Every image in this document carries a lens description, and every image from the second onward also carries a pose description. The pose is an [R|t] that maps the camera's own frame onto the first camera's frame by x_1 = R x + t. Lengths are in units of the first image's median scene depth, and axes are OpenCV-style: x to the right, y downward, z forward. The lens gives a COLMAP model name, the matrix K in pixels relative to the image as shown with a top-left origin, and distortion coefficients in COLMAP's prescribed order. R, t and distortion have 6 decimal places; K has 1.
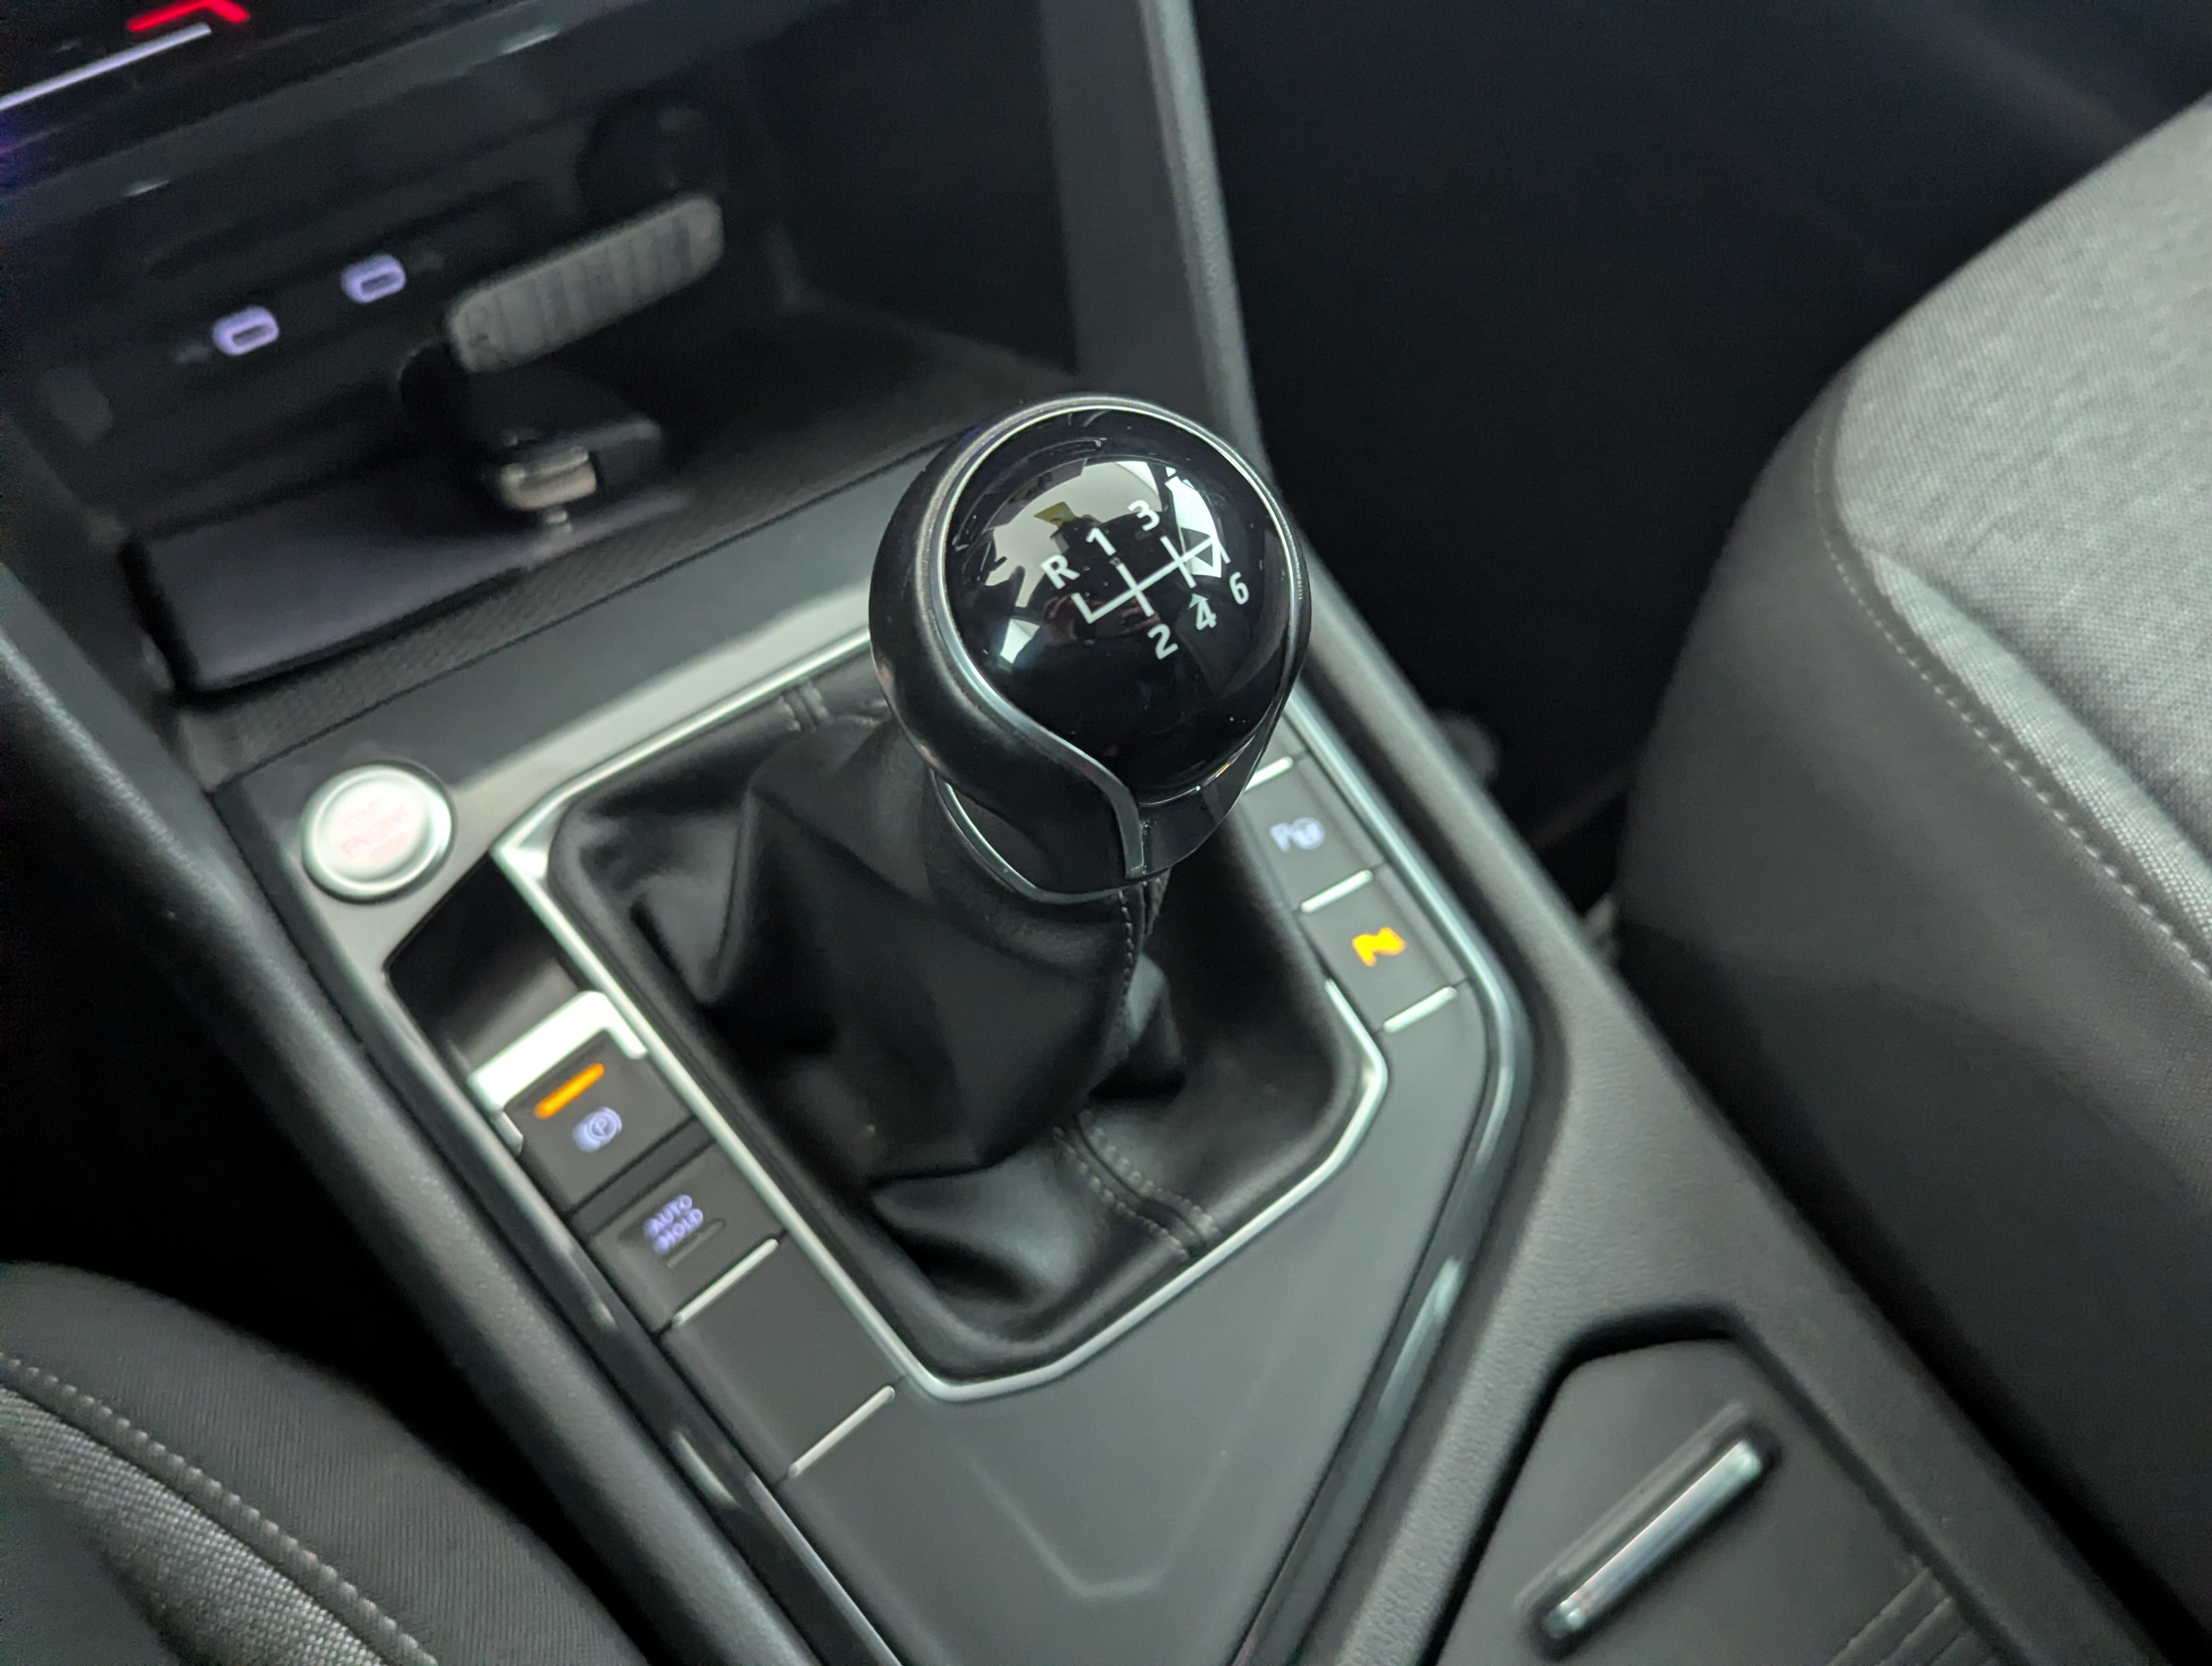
lens RADIAL K [[2101.4, 0, 1097.0], [0, 2101.4, 827.9], [0, 0, 1]] dist [0.025586, 0.000000]
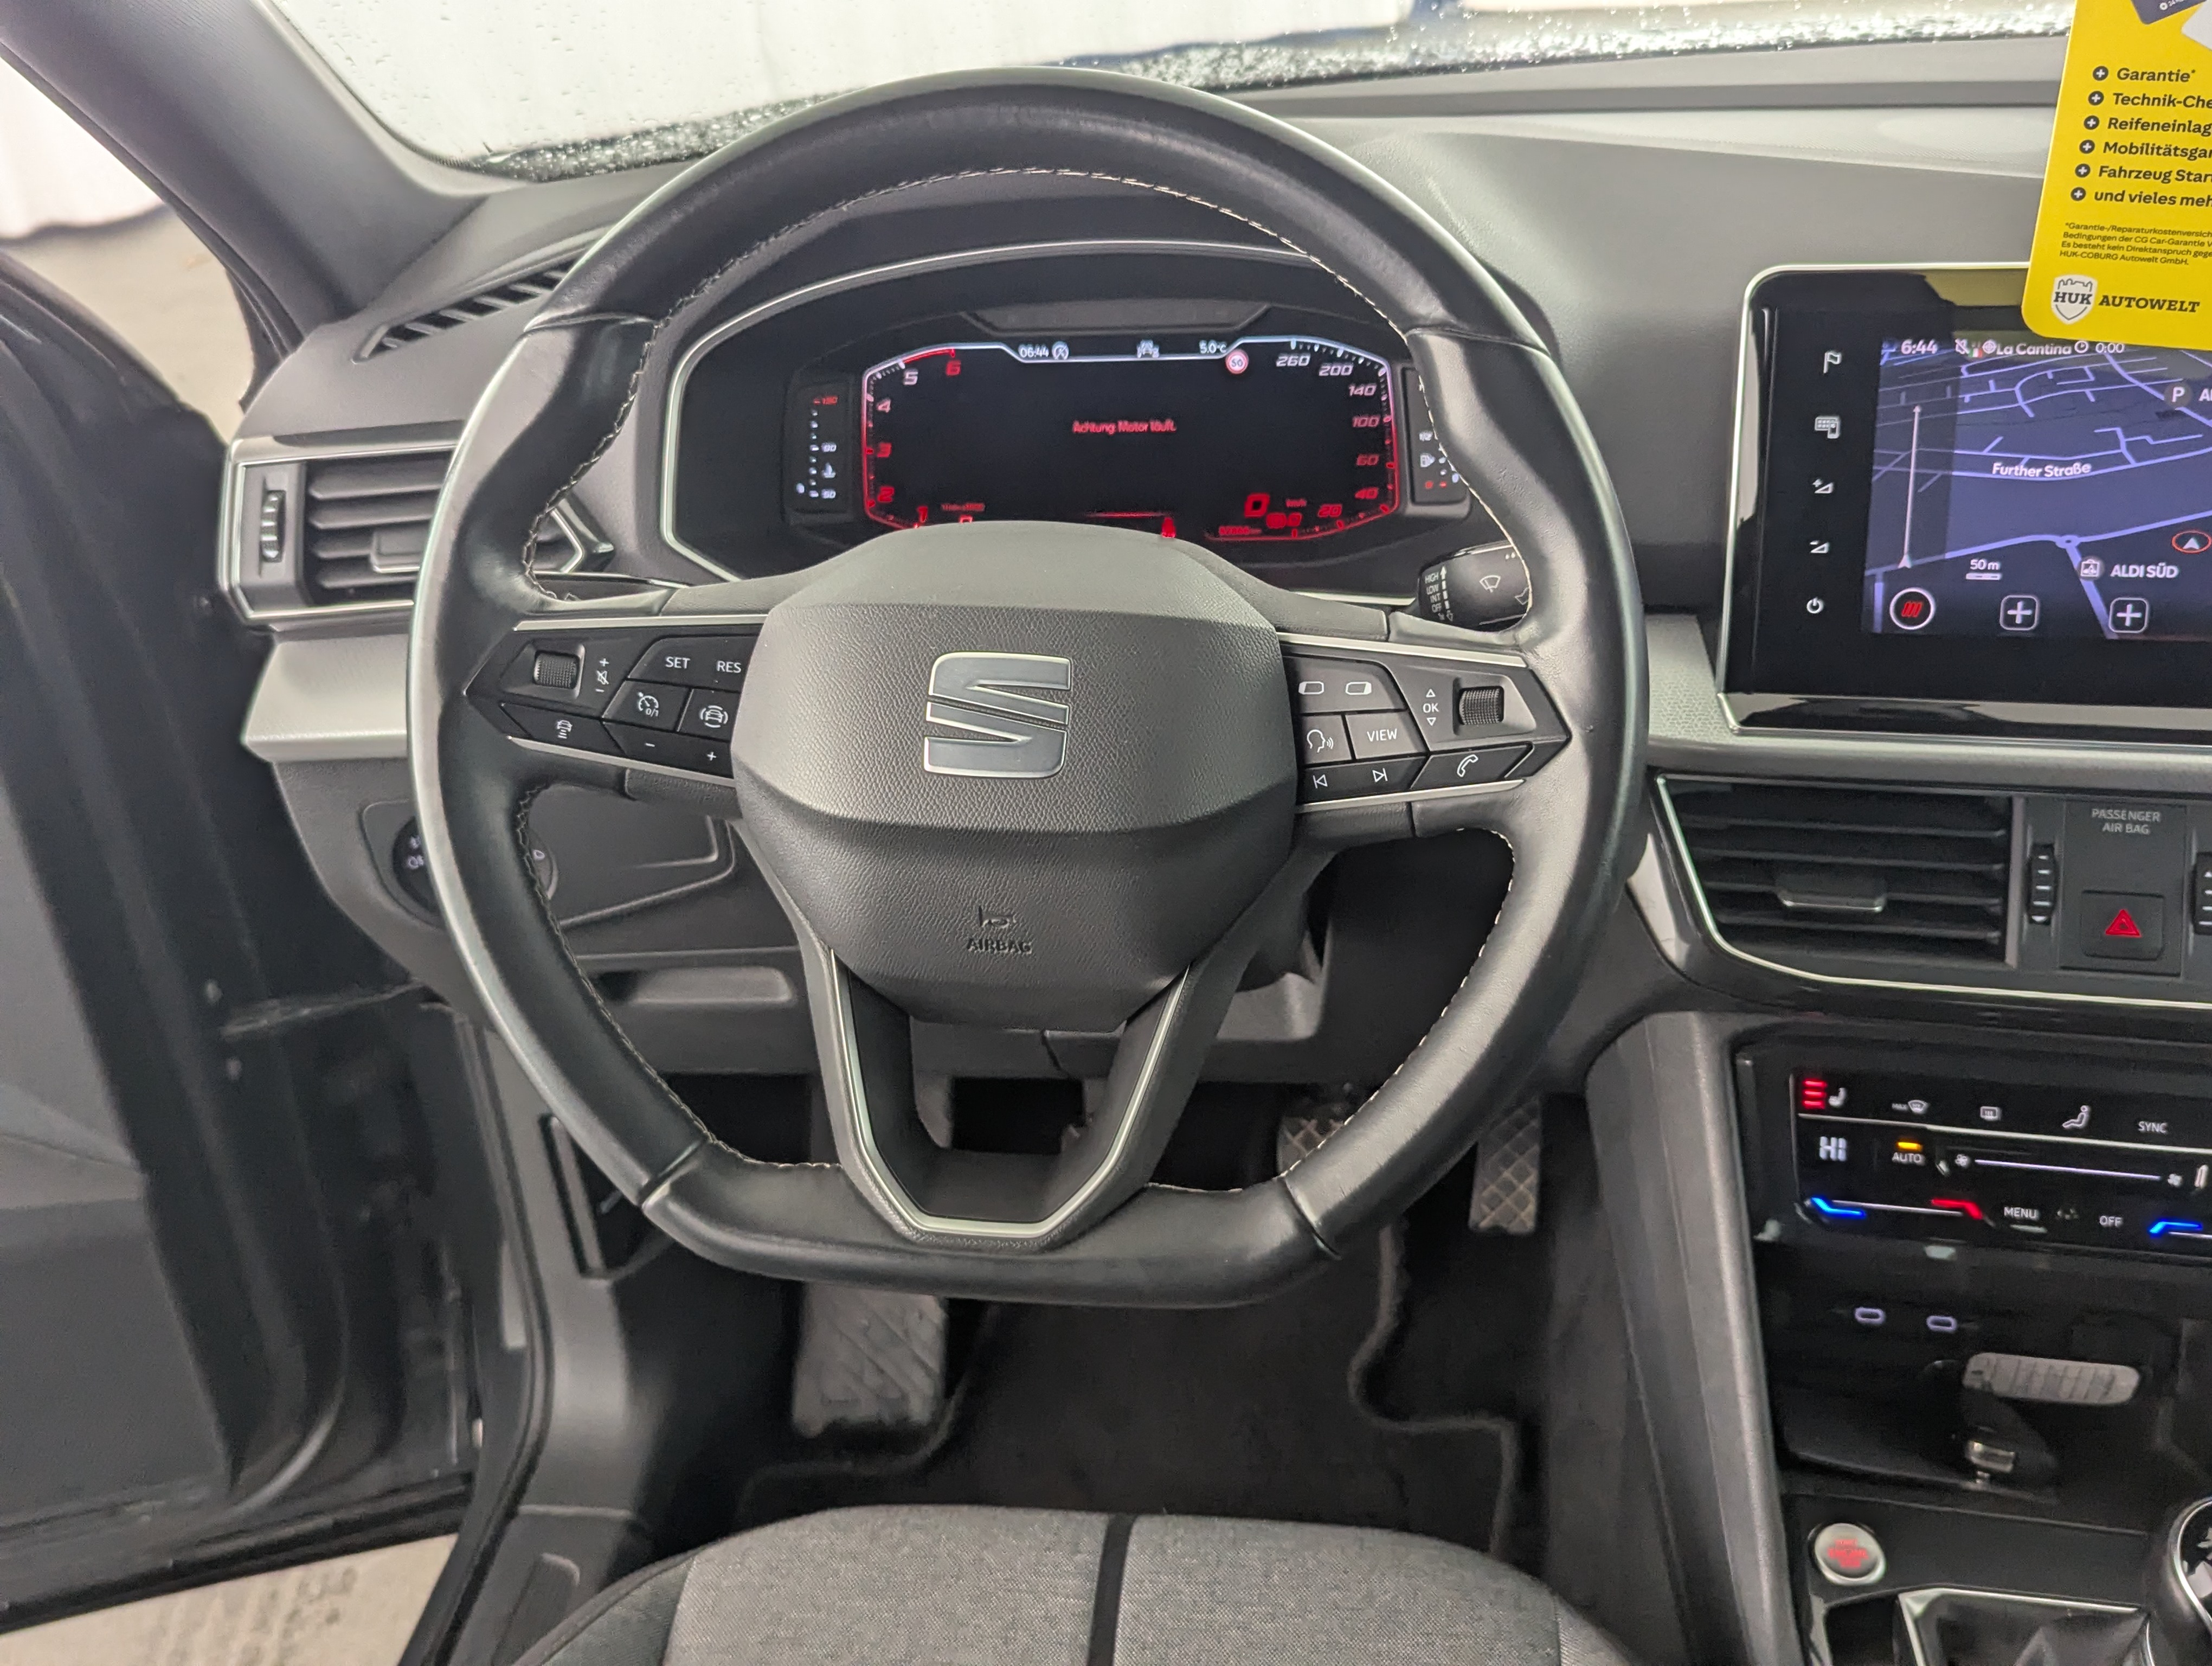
lens RADIAL K [[2101.4, 0, 1102.2], [0, 2101.4, 782.6], [0, 0, 1]] dist [0.025586, 0.000000]
pose [[0.725720, 0.312450, -0.612948, 0.143883], [-0.564765, 0.779347, -0.271400, 0.336801], [0.392901, 0.543132, 0.742049, -1.082601]]
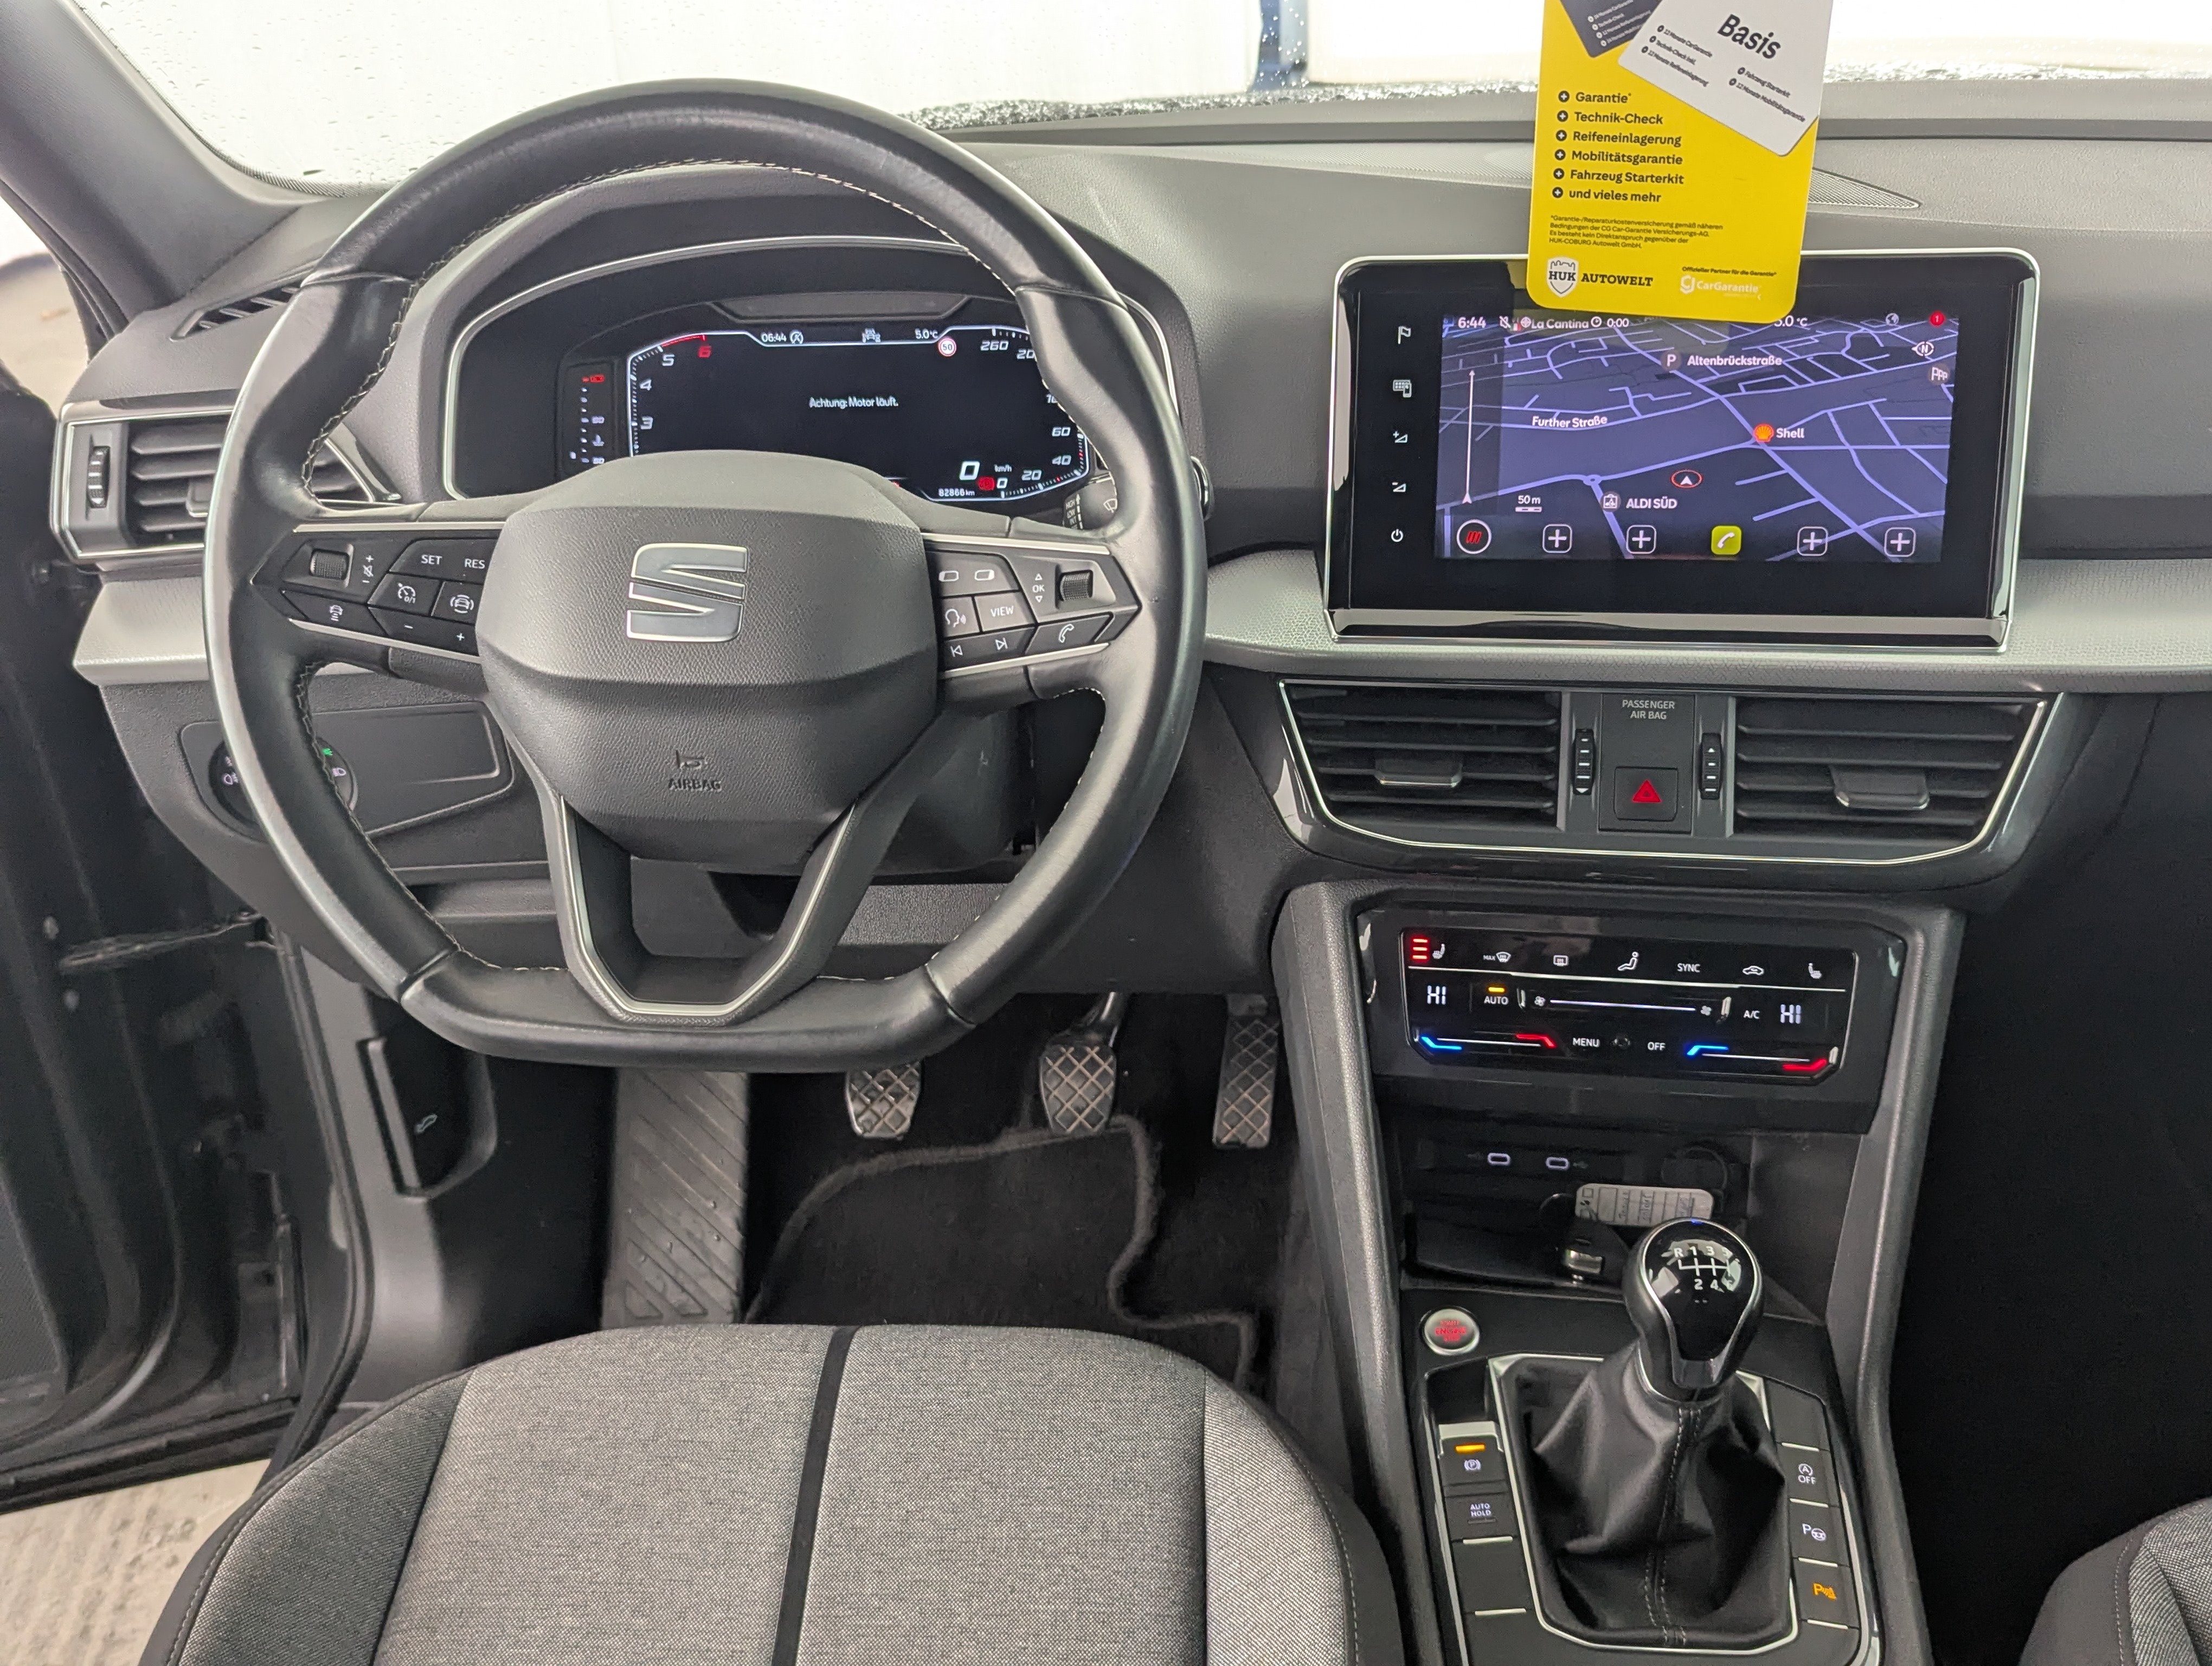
lens RADIAL K [[2101.4, 0, 1109.6], [0, 2101.4, 797.8], [0, 0, 1]] dist [0.025586, 0.000000]
pose [[0.762700, 0.290378, -0.577901, 0.524329], [-0.540518, 0.776853, -0.323018, 0.460496], [0.355147, 0.558731, 0.749460, -1.178782]]
